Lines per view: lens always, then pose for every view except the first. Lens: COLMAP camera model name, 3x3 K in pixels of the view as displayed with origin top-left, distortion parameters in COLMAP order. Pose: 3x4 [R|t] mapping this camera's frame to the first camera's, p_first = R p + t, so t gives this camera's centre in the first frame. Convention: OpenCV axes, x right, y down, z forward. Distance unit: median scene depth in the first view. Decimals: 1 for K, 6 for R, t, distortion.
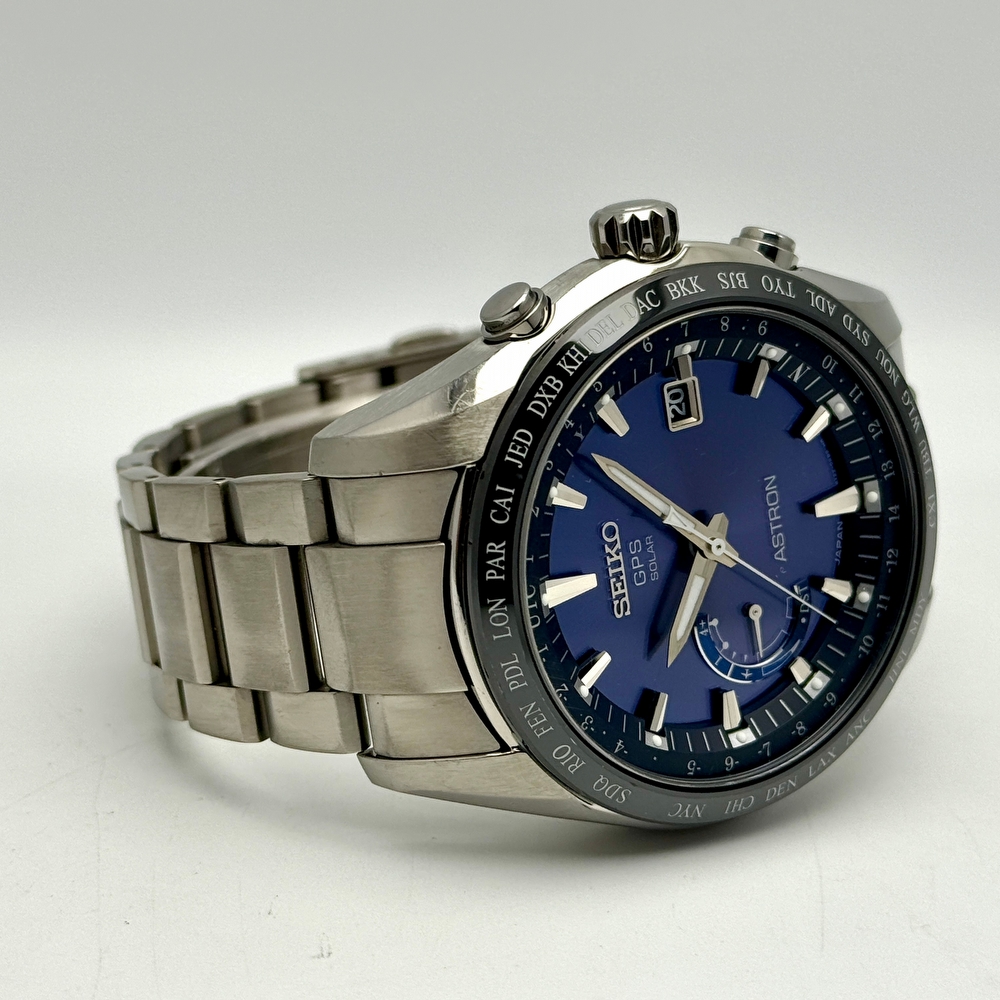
lens RADIAL K [[2575.2, 0, 496.1], [0, 2575.2, 506.2], [0, 0, 1]] dist [0.346257, 0.000000]
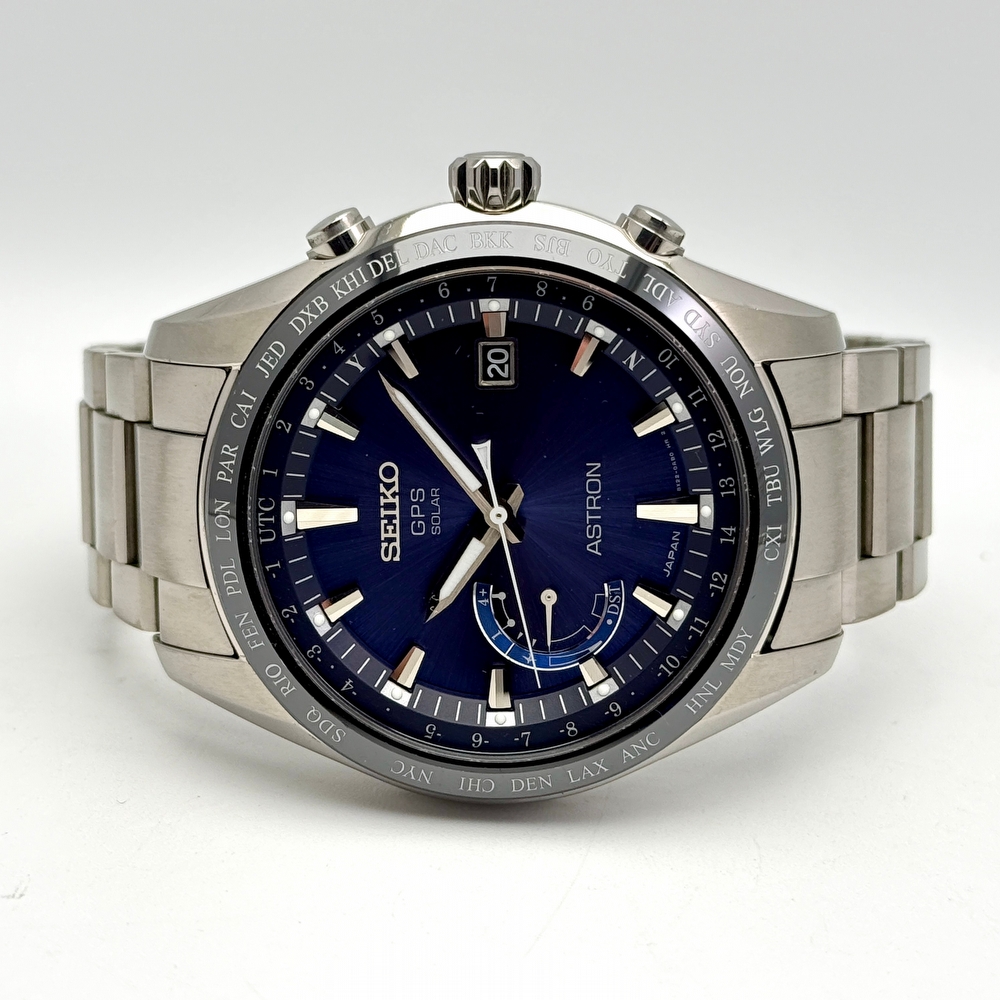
lens RADIAL K [[2575.2, 0, 502.1], [0, 2575.2, 499.2], [0, 0, 1]] dist [0.346257, 0.000000]
pose [[0.848852, 0.216408, -0.482305, 0.555663], [-0.233081, 0.972111, 0.025961, -0.015706], [0.474472, 0.090379, 0.875619, 0.155667]]
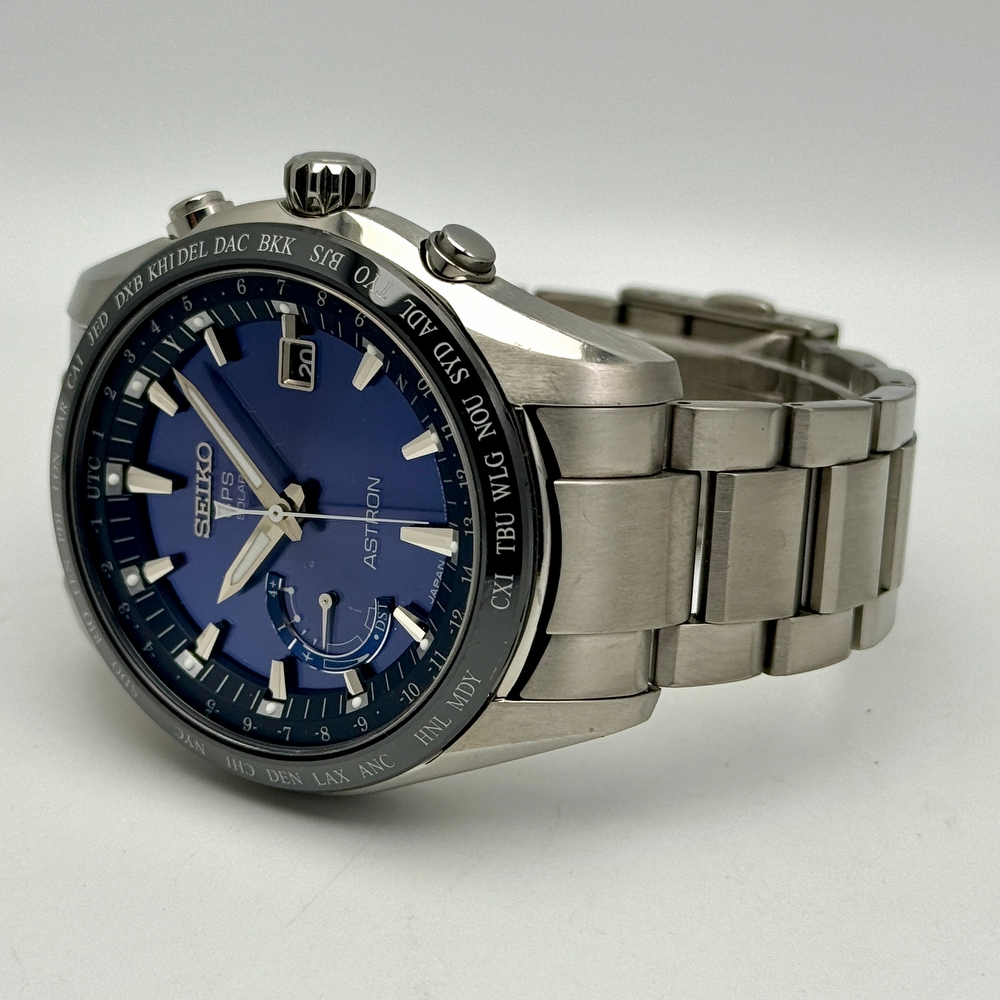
lens RADIAL K [[2575.2, 0, 492.9], [0, 2575.2, 492.9], [0, 0, 1]] dist [0.346257, 0.000000]
pose [[0.462664, 0.374136, -0.803719, 0.916172], [-0.324299, 0.915177, 0.239336, -0.254610], [0.825089, 0.149913, 0.544751, 0.536578]]
